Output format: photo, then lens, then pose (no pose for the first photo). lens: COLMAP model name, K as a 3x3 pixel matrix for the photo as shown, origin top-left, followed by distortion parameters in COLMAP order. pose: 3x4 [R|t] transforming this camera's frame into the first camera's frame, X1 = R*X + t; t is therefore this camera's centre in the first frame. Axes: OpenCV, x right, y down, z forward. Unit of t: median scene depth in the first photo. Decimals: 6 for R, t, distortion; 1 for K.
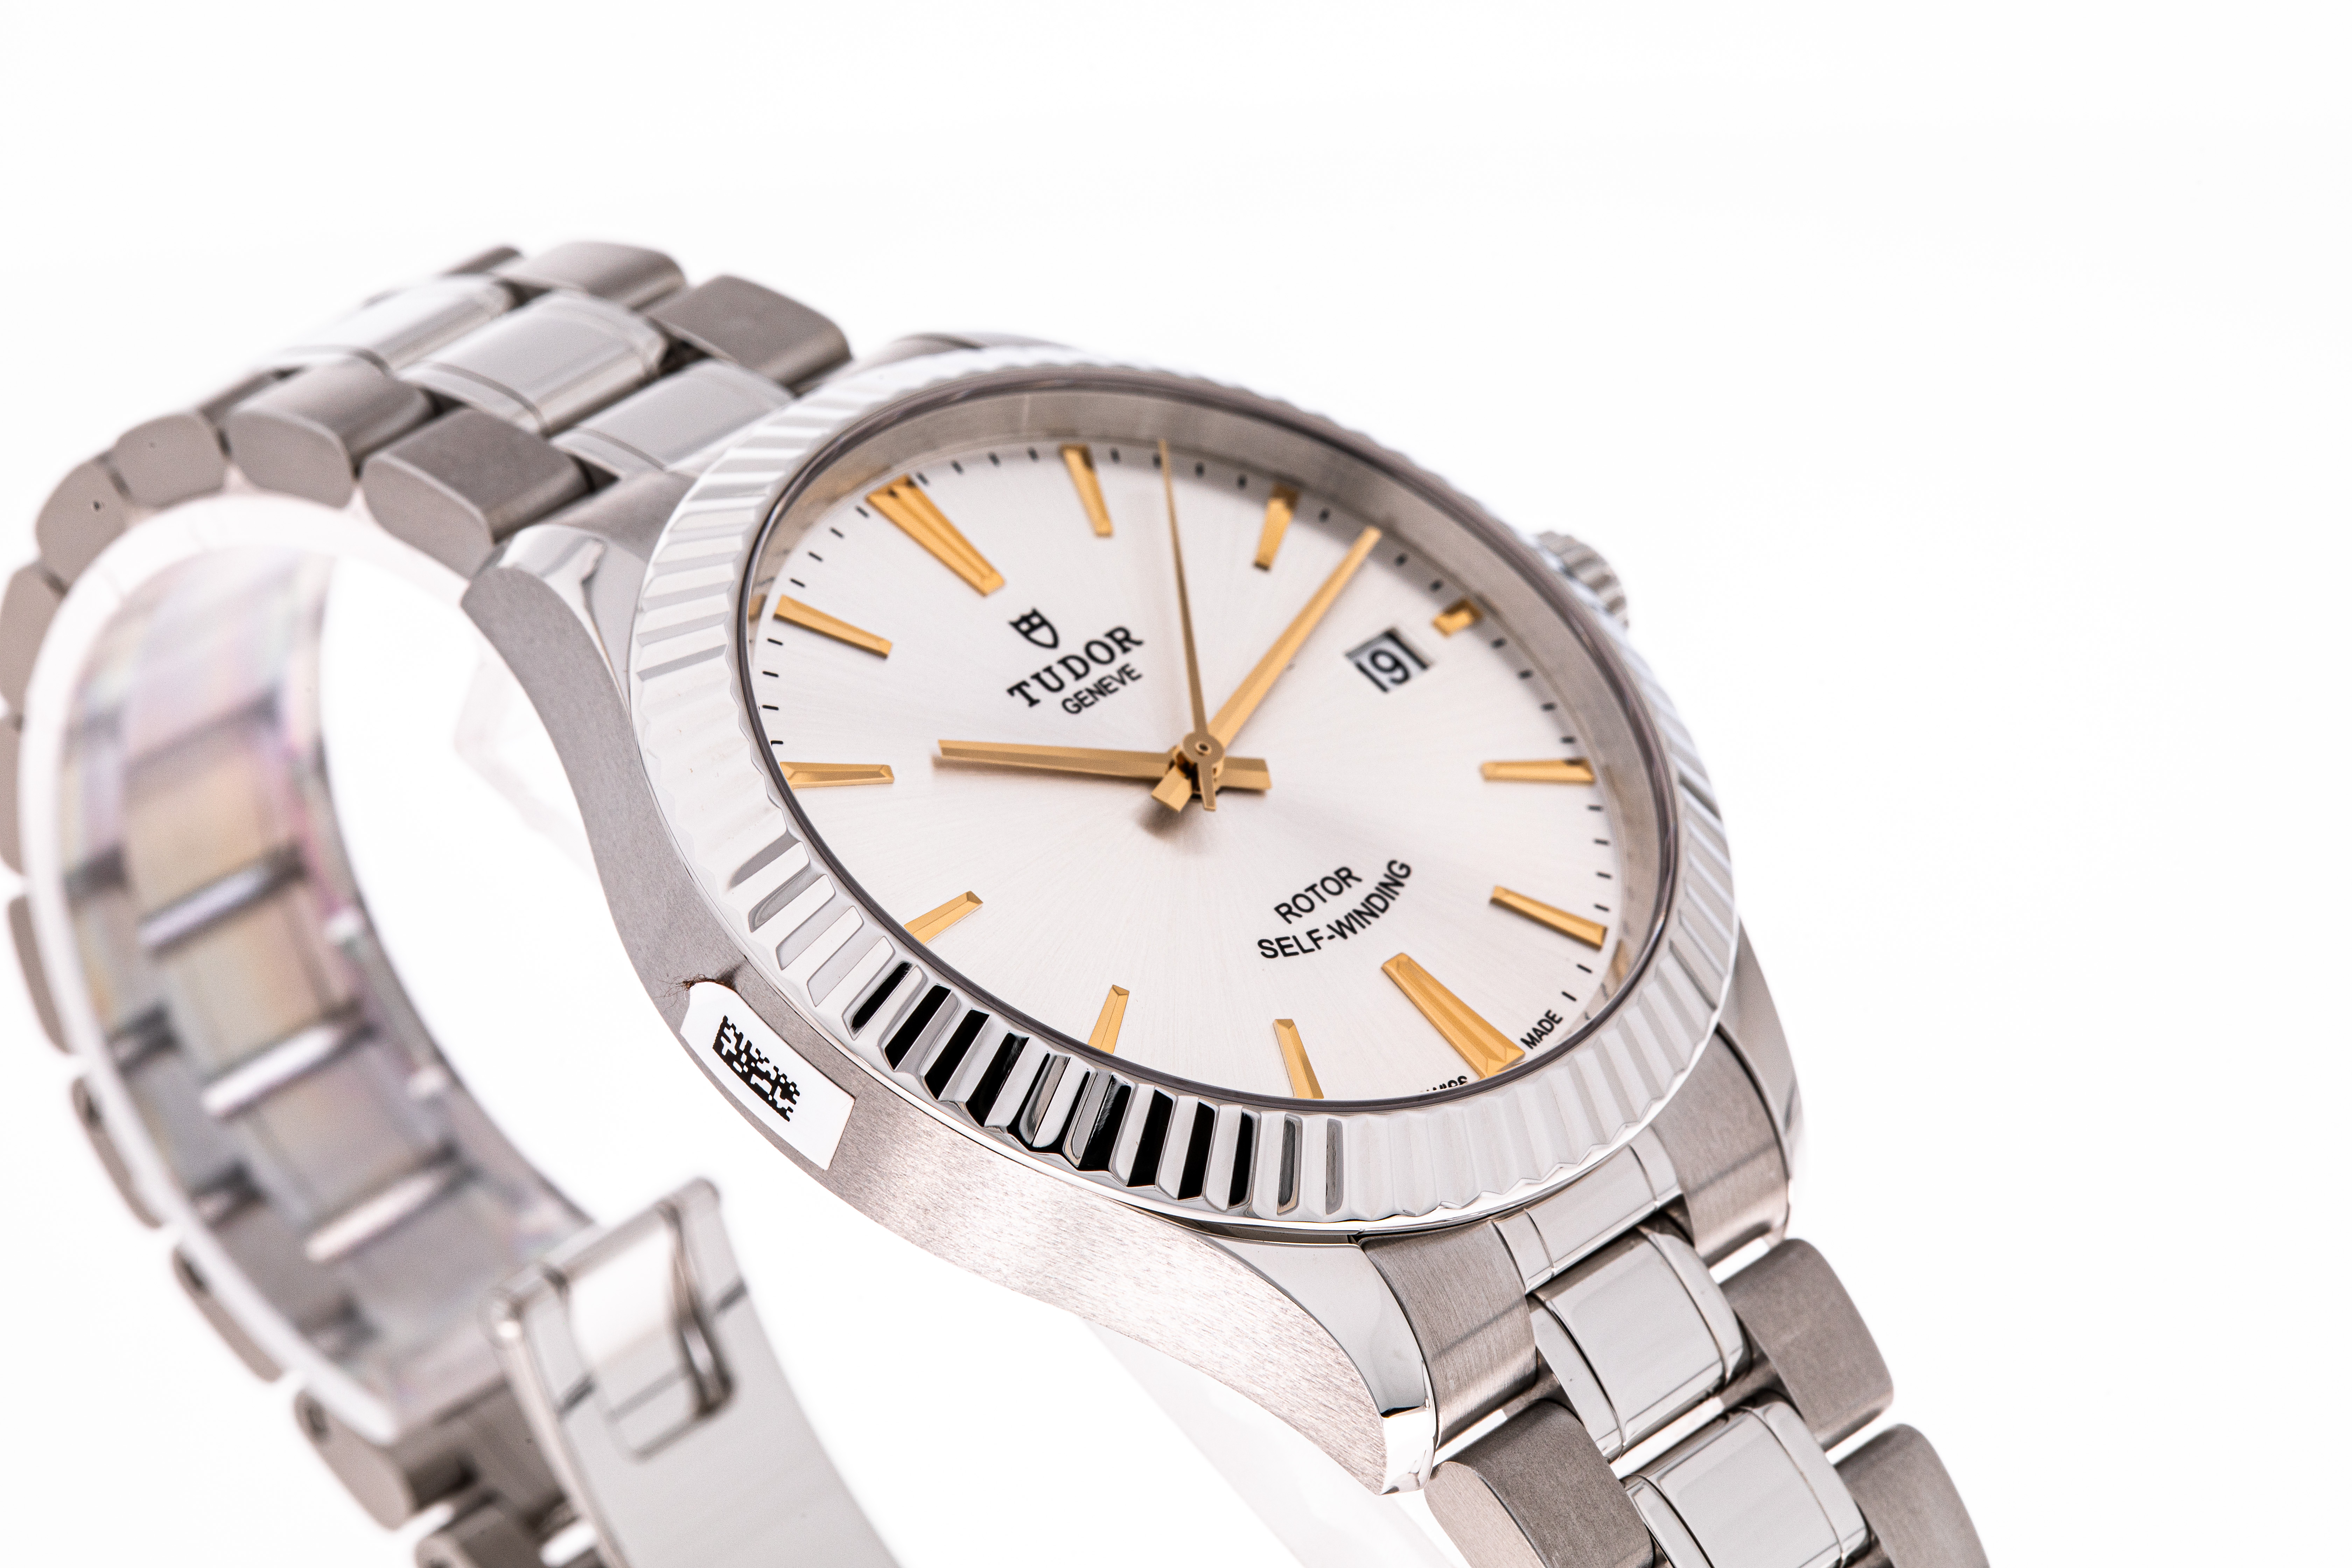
lens RADIAL K [[10072.3, 0, 1176.0], [0, 10072.3, 784.0], [0, 0, 1]] dist [-0.003230, -0.550922]
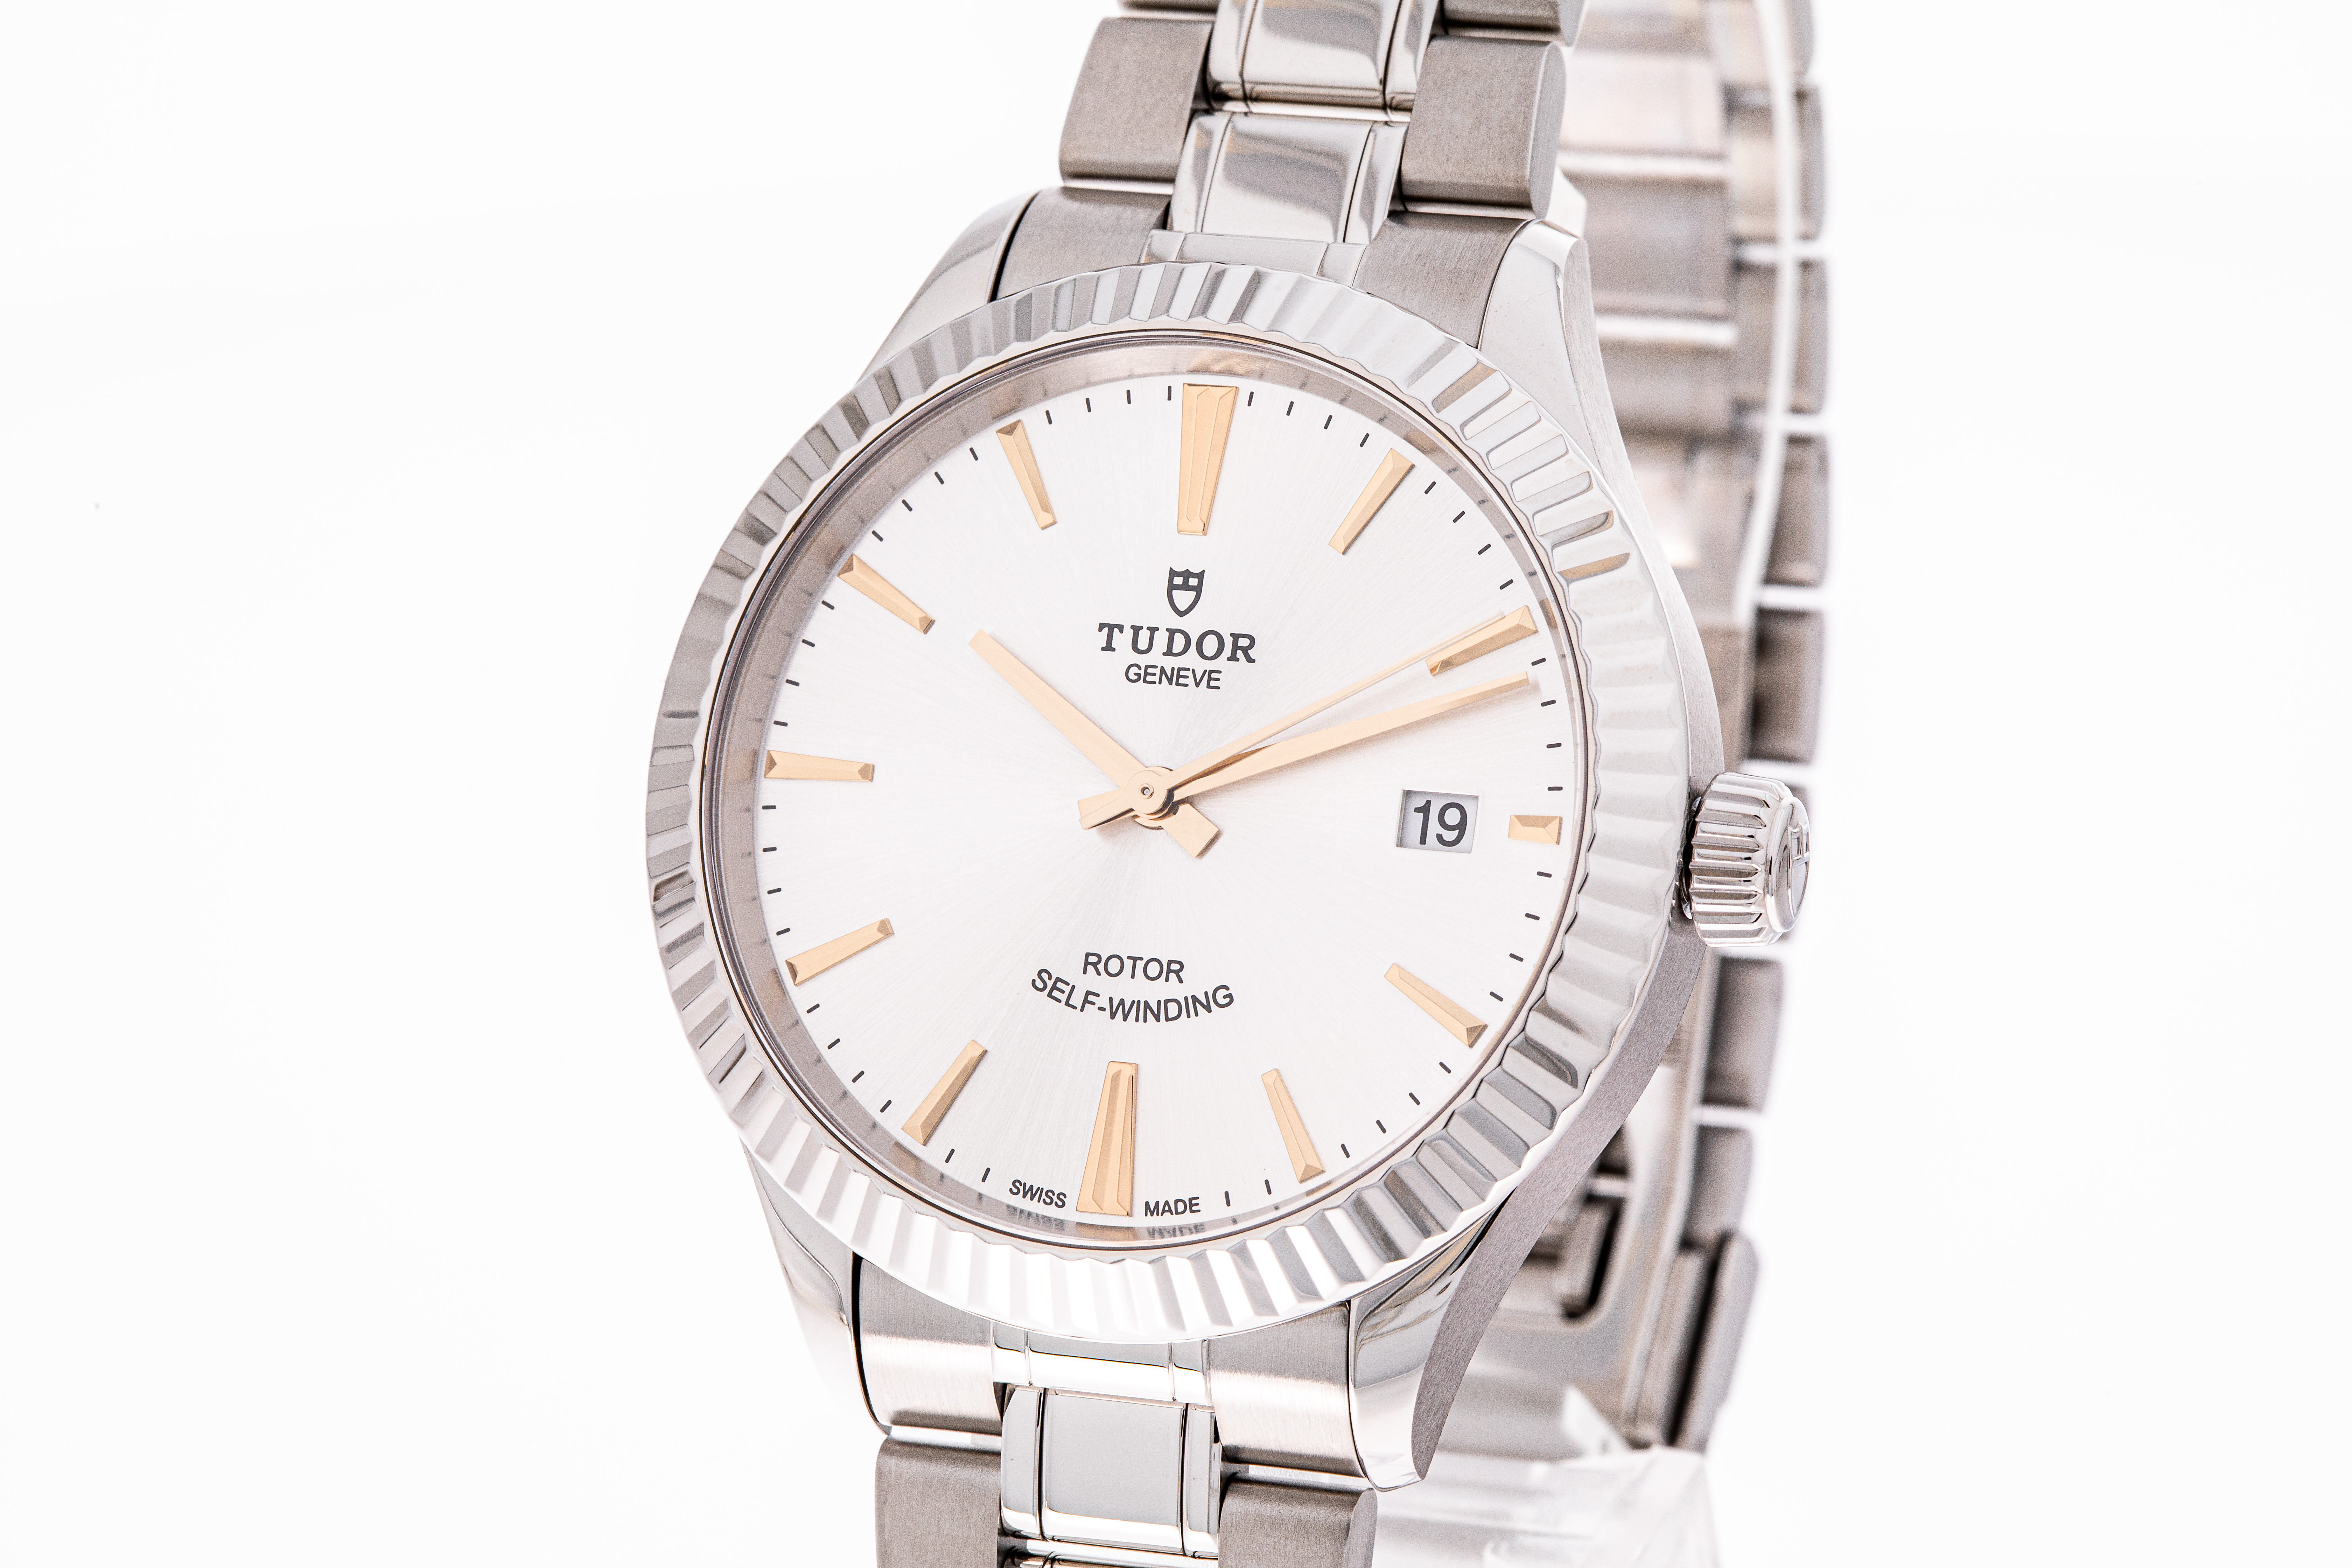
lens RADIAL K [[10072.3, 0, 1176.0], [0, 10072.3, 784.0], [0, 0, 1]] dist [-0.003230, -0.550922]
pose [[0.433745, 0.680912, -0.590105, 0.625845], [-0.242780, 0.719016, 0.651210, -0.691593], [0.867711, -0.139194, 0.477181, 0.495824]]
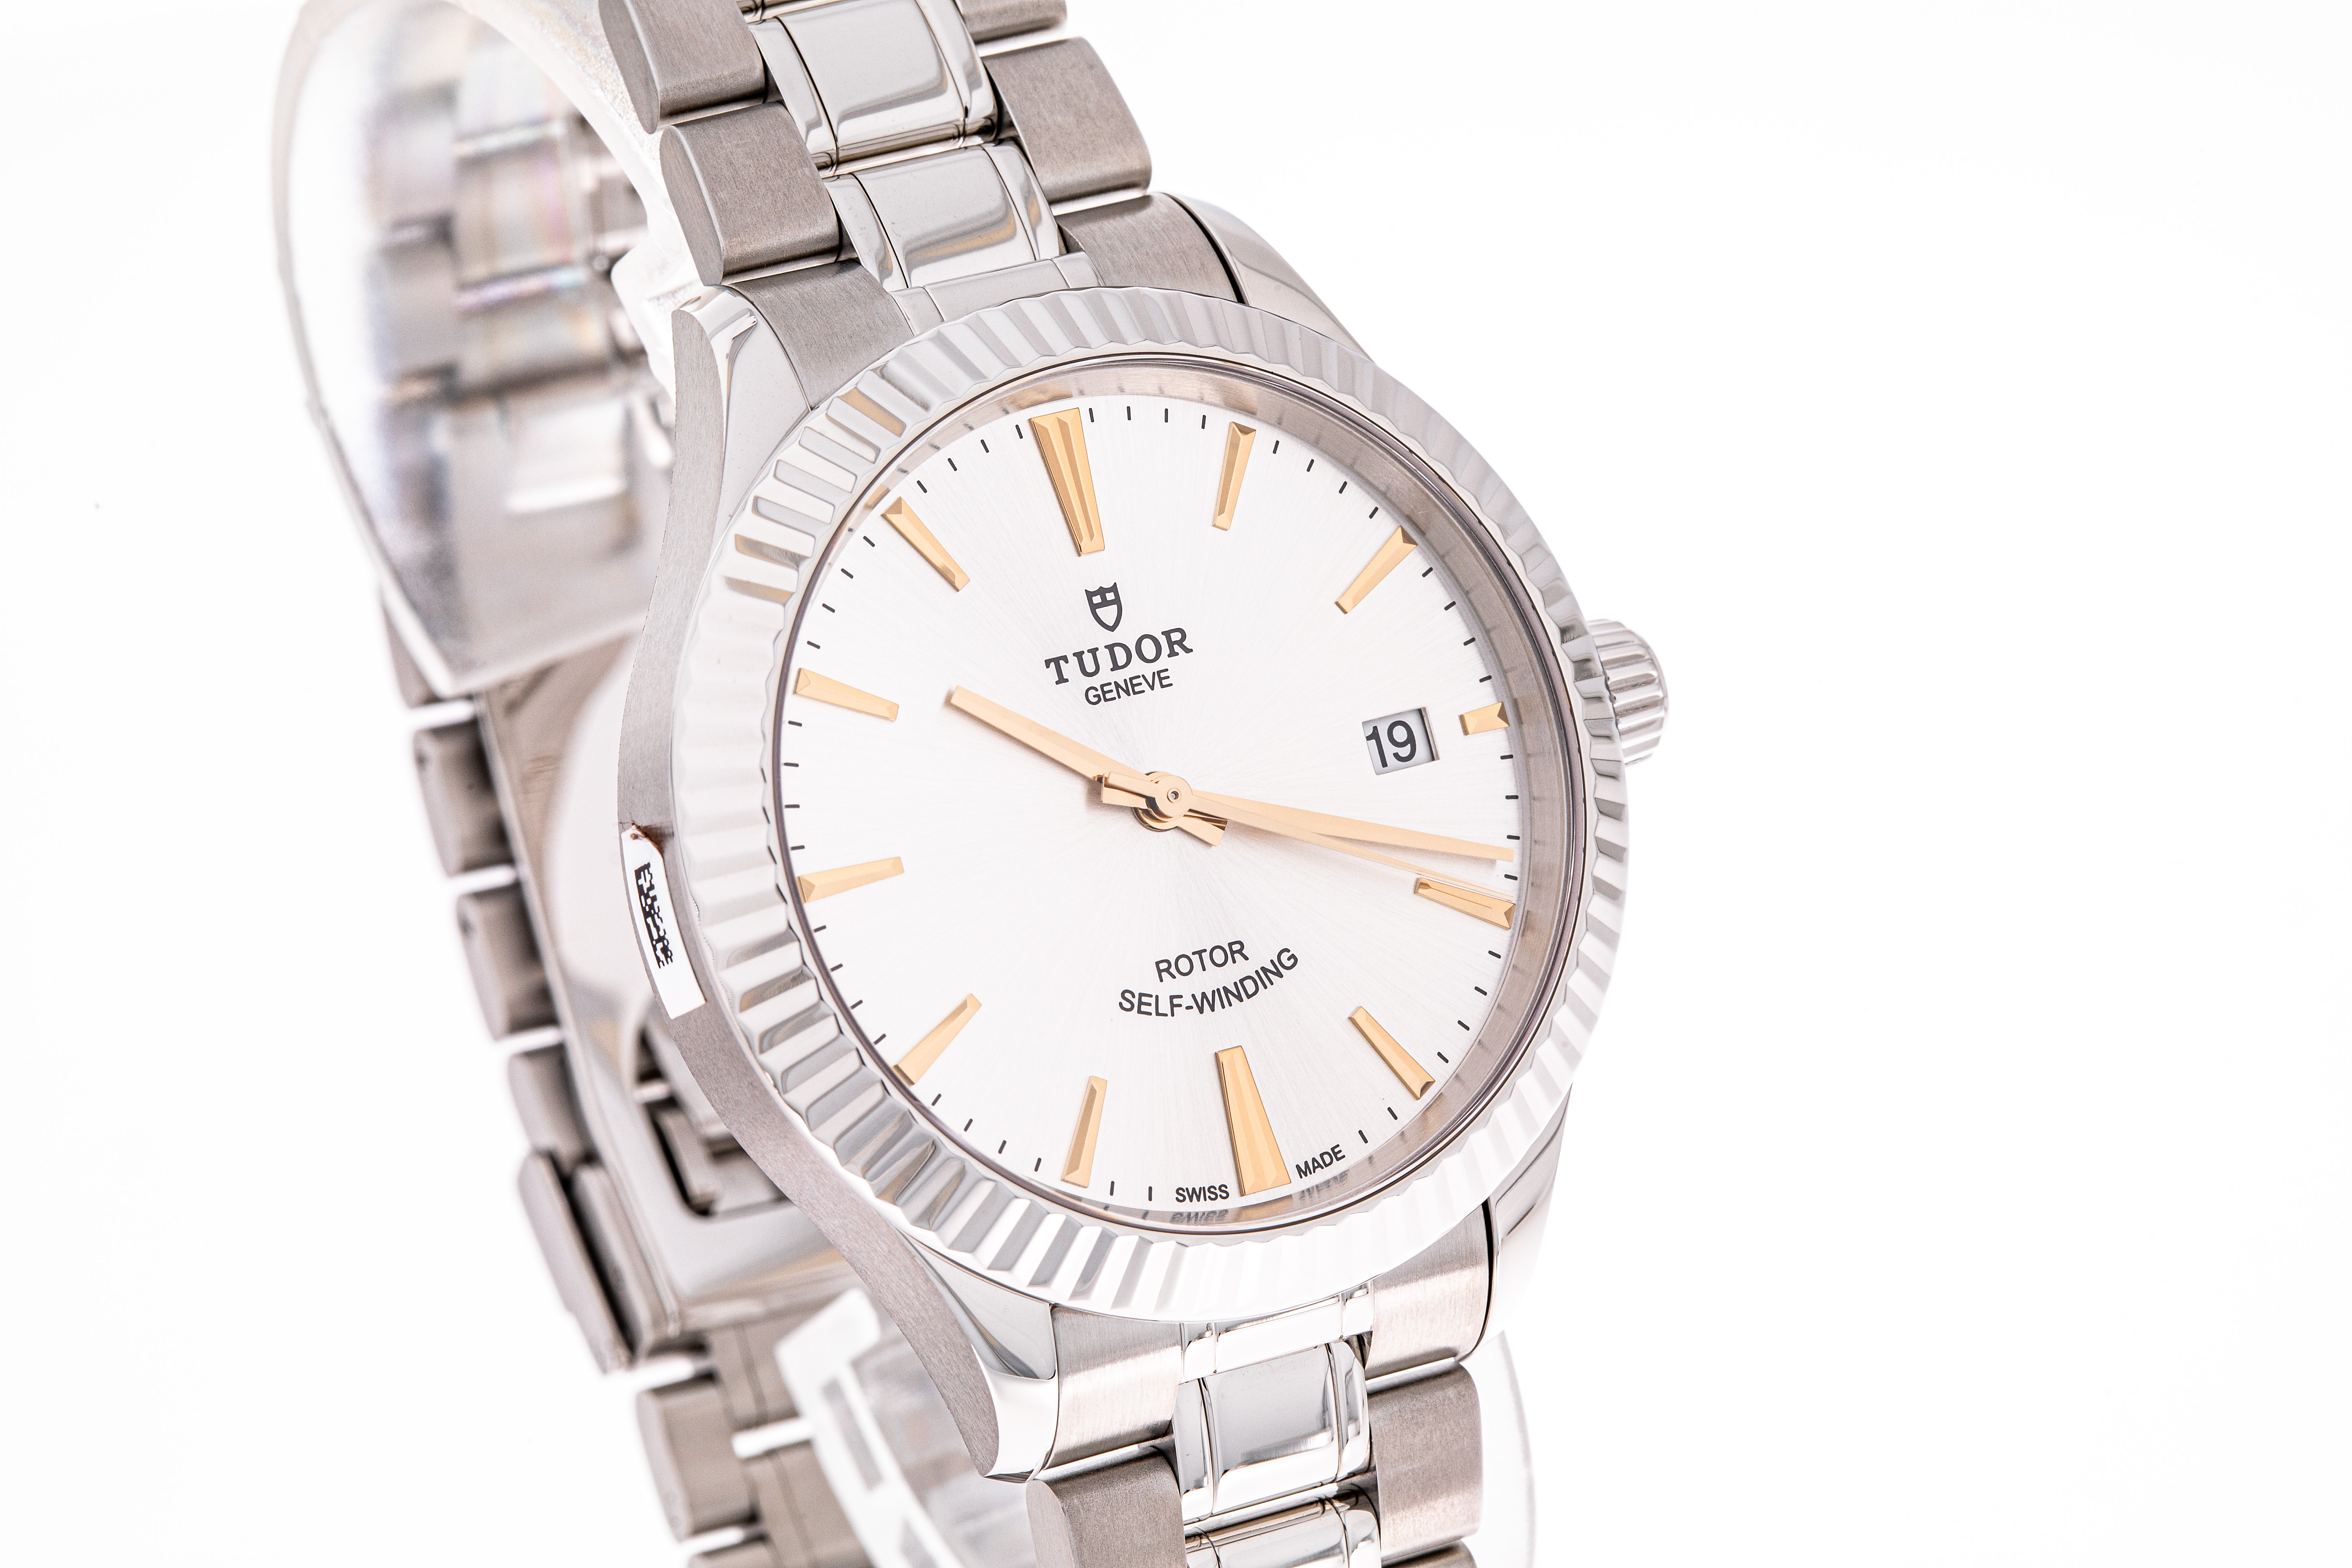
lens RADIAL K [[10072.3, 0, 1176.0], [0, 10072.3, 784.0], [0, 0, 1]] dist [-0.003230, -0.550922]
pose [[0.878223, 0.477644, -0.024106, 0.028899], [-0.431162, 0.812555, 0.392241, -0.437341], [0.206939, -0.334082, 0.919546, -0.017668]]
